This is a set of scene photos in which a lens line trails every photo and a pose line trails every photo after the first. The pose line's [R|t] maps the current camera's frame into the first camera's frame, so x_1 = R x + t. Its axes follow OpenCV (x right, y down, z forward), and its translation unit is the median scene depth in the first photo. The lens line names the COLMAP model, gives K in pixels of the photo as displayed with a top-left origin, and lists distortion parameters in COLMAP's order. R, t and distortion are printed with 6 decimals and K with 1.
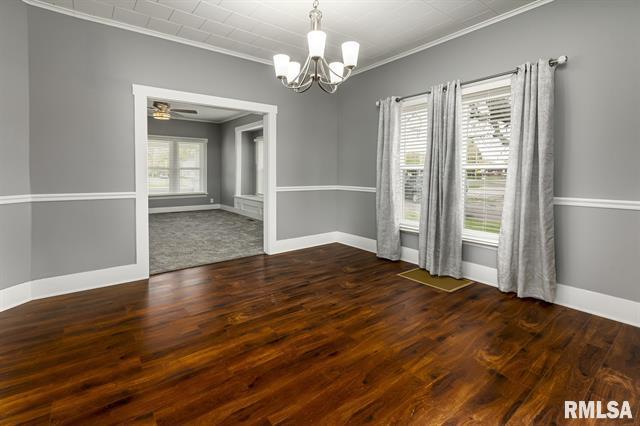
lens RADIAL K [[300.8, 0, 316.4], [0, 300.8, 195.6], [0, 0, 1]] dist [-0.003116, 0.000140]
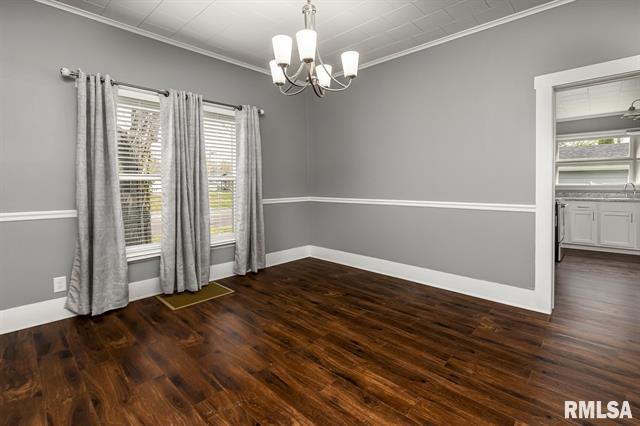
lens RADIAL K [[300.8, 0, 316.4], [0, 300.8, 195.6], [0, 0, 1]] dist [-0.003116, 0.000140]
pose [[-0.163545, -0.041201, 0.985675, -0.887333], [0.079205, 0.995354, 0.054747, -0.086341], [-0.983351, 0.087024, -0.159522, 1.114245]]
